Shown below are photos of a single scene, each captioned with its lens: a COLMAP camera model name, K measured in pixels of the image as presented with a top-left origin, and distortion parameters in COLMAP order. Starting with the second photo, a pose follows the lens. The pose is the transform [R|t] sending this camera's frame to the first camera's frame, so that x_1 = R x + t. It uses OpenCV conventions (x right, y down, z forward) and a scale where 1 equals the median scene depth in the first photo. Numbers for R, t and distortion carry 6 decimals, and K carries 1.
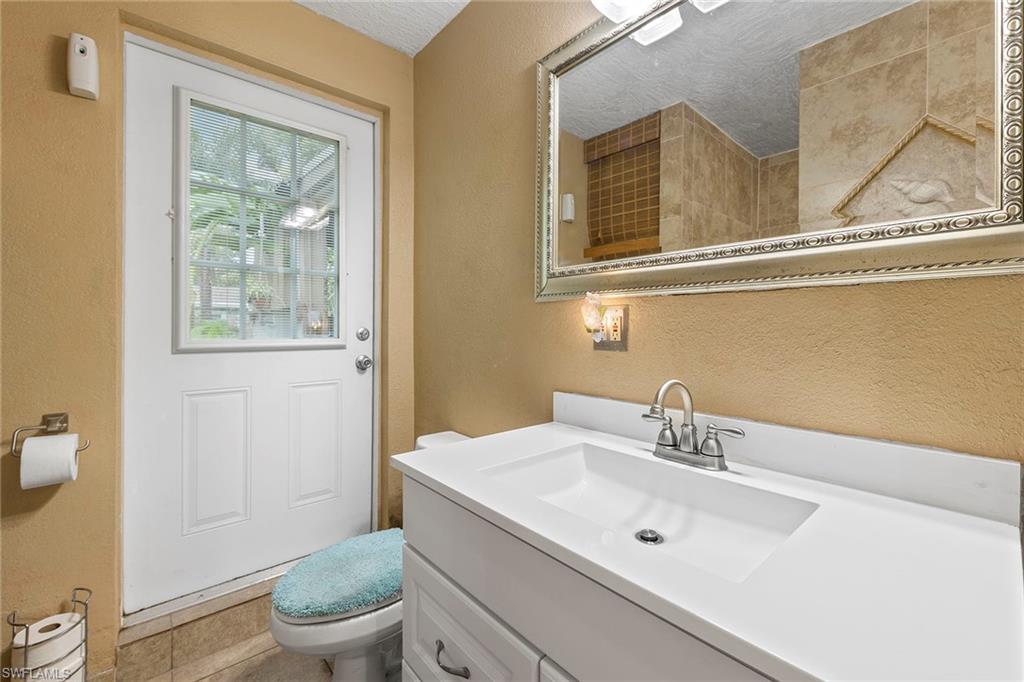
lens RADIAL K [[429.3, 0, 516.2], [0, 429.3, 326.1], [0, 0, 1]] dist [0.001184, 0.000349]
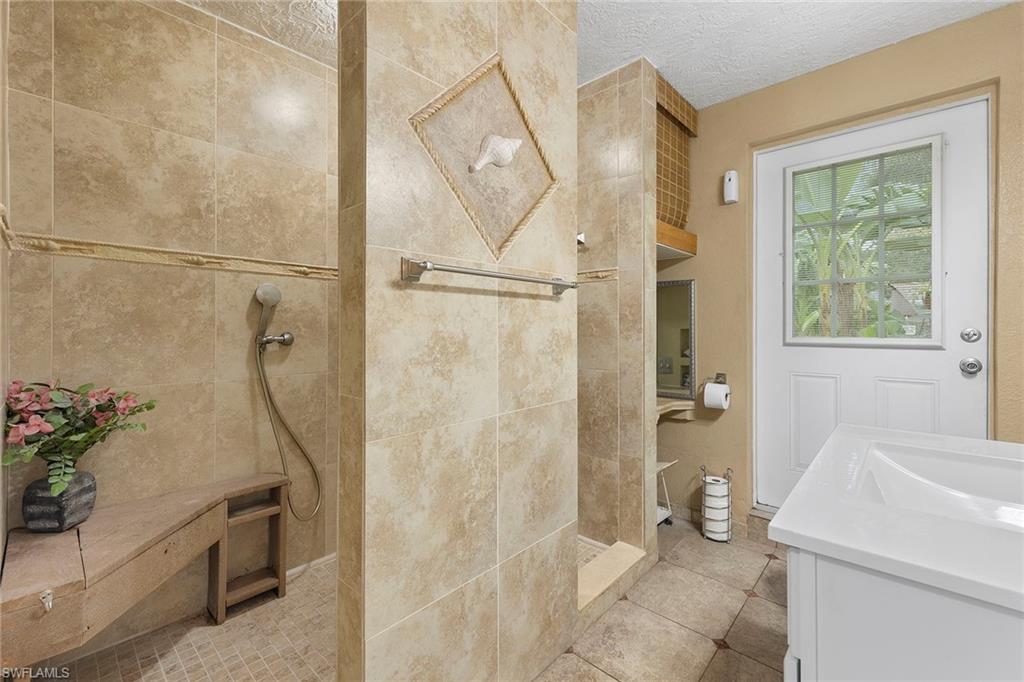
lens RADIAL K [[429.3, 0, 512.1], [0, 429.3, 332.7], [0, 0, 1]] dist [0.001184, 0.000349]
pose [[0.098373, 0.003637, -0.995143, 0.599118], [0.000228, 0.999993, 0.003678, 0.012263], [0.995150, -0.000589, 0.098372, -0.095335]]
